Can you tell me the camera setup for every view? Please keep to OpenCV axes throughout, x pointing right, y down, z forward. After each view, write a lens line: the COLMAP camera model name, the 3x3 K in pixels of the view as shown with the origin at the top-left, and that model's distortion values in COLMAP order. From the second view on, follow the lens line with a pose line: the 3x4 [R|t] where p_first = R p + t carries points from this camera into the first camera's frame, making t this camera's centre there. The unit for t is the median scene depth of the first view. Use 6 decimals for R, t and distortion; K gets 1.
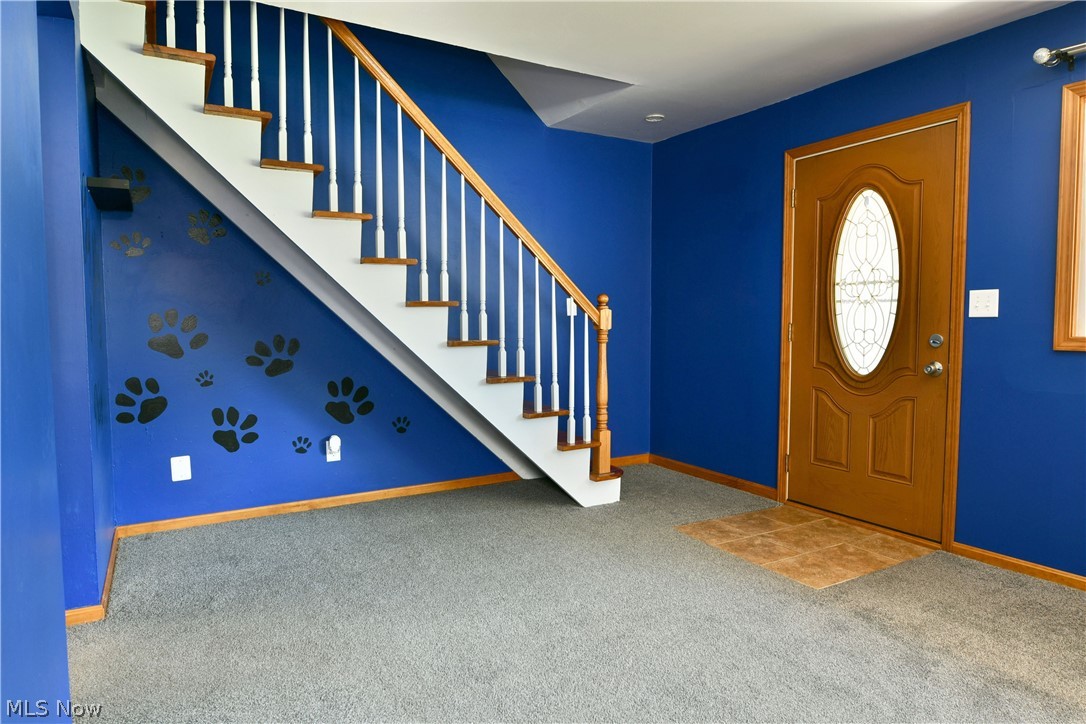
lens RADIAL K [[660.5, 0, 539.1], [0, 660.5, 370.9], [0, 0, 1]] dist [-0.010598, -0.005431]
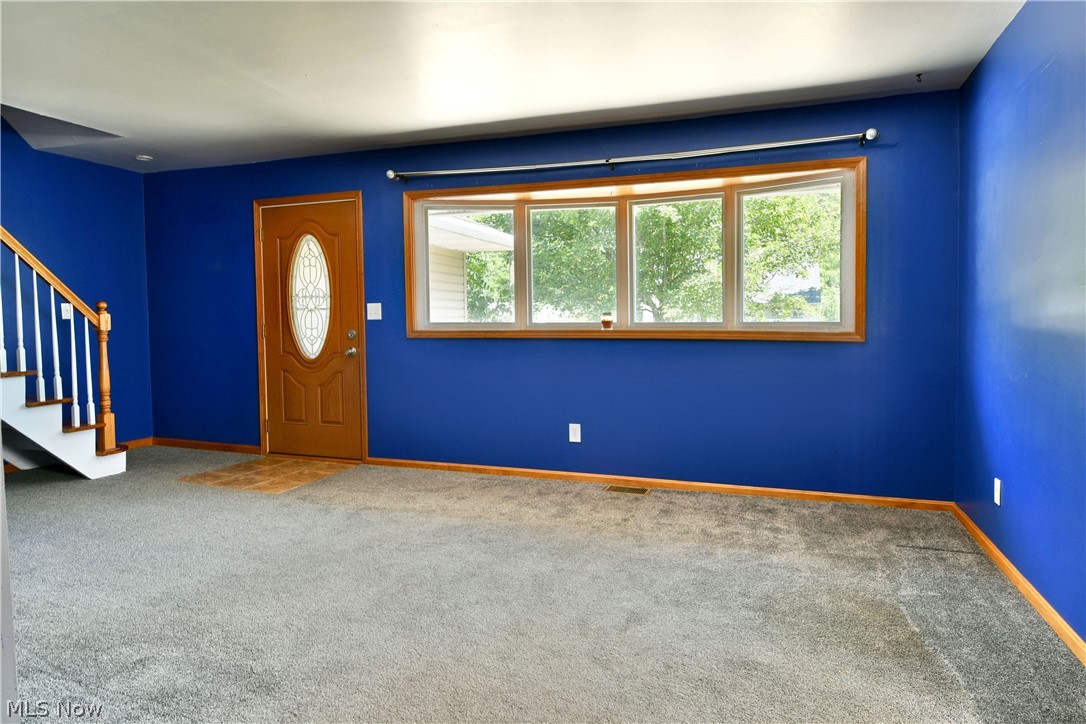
lens RADIAL K [[660.5, 0, 551.0], [0, 660.5, 356.7], [0, 0, 1]] dist [-0.010598, -0.005431]
pose [[0.757315, -0.036702, 0.652017, -0.072951], [0.053694, 0.998538, -0.006157, 0.040007], [-0.650838, 0.039672, 0.758179, -0.482283]]
